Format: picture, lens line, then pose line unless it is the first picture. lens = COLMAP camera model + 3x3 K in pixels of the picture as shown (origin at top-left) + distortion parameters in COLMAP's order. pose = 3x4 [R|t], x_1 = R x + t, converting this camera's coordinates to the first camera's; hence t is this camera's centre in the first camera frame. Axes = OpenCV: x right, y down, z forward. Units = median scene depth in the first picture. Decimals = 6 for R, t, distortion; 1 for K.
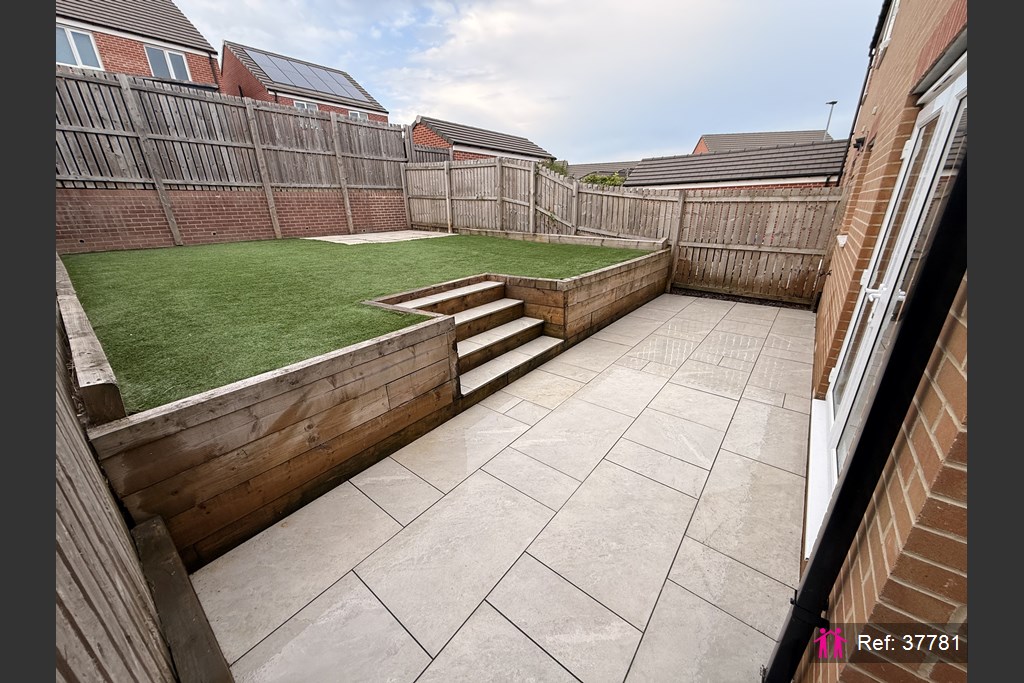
lens RADIAL K [[358.6, 0, 512.0], [0, 358.6, 341.5], [0, 0, 1]] dist [-0.001268, -0.000165]
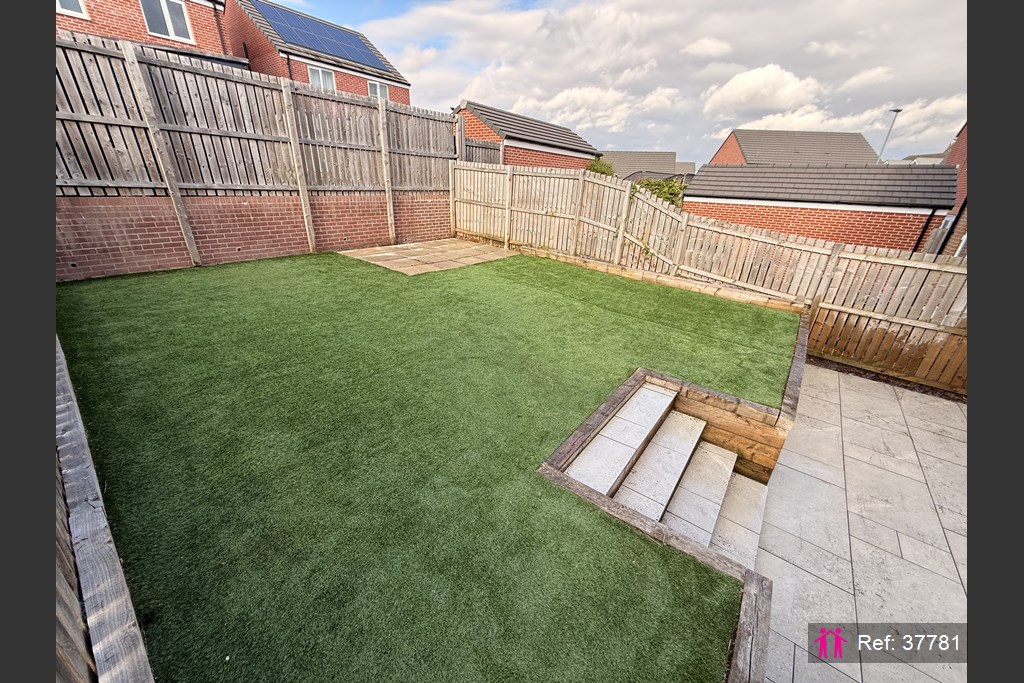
lens RADIAL K [[358.6, 0, 512.0], [0, 358.6, 341.5], [0, 0, 1]] dist [-0.001268, -0.000165]
pose [[0.998227, 0.051702, 0.029476, -0.242341], [-0.053327, 0.996931, 0.057311, -0.182401], [-0.026422, -0.058782, 0.997921, 0.174523]]
